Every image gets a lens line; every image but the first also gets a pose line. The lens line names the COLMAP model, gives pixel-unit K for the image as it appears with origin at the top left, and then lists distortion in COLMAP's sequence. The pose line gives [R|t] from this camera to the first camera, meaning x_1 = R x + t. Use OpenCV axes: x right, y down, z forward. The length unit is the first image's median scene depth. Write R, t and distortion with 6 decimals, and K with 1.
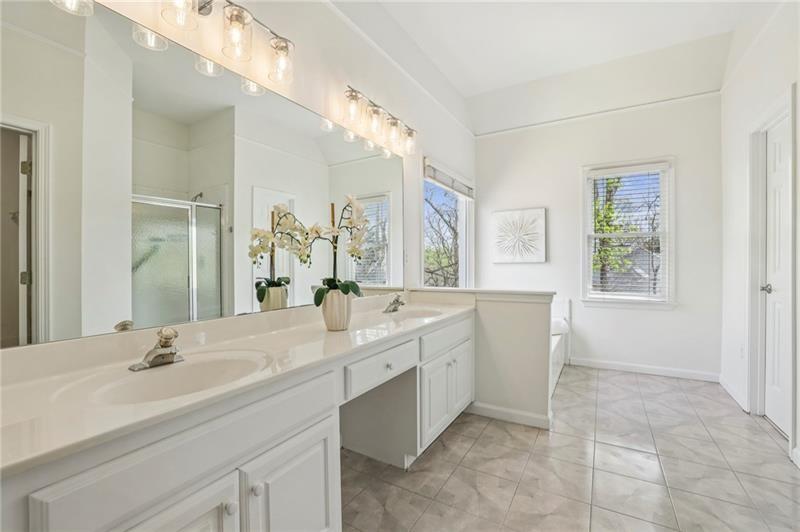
lens RADIAL K [[348.2, 0, 404.9], [0, 348.2, 268.2], [0, 0, 1]] dist [-0.014011, 0.003683]
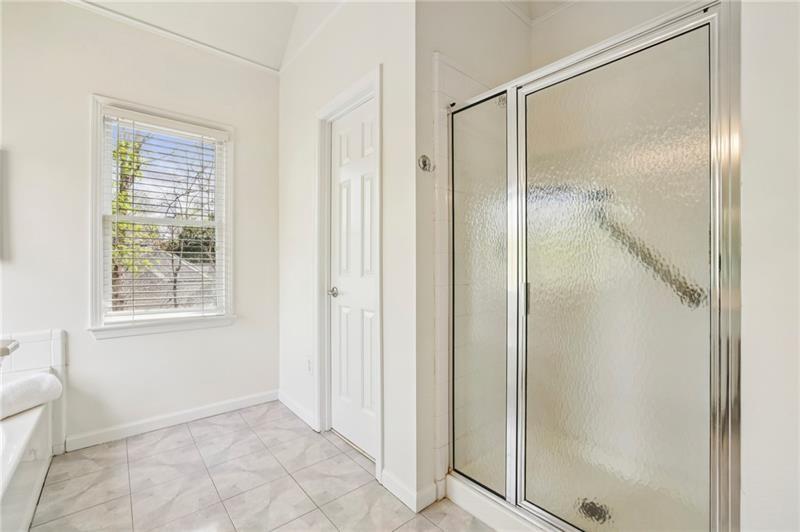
lens RADIAL K [[348.2, 0, 404.9], [0, 348.2, 267.9], [0, 0, 1]] dist [-0.014011, 0.003683]
pose [[0.337992, -0.001555, 0.941148, 0.176202], [0.008834, 0.999960, -0.001520, -0.001810], [-0.941107, 0.008828, 0.337992, 0.374638]]
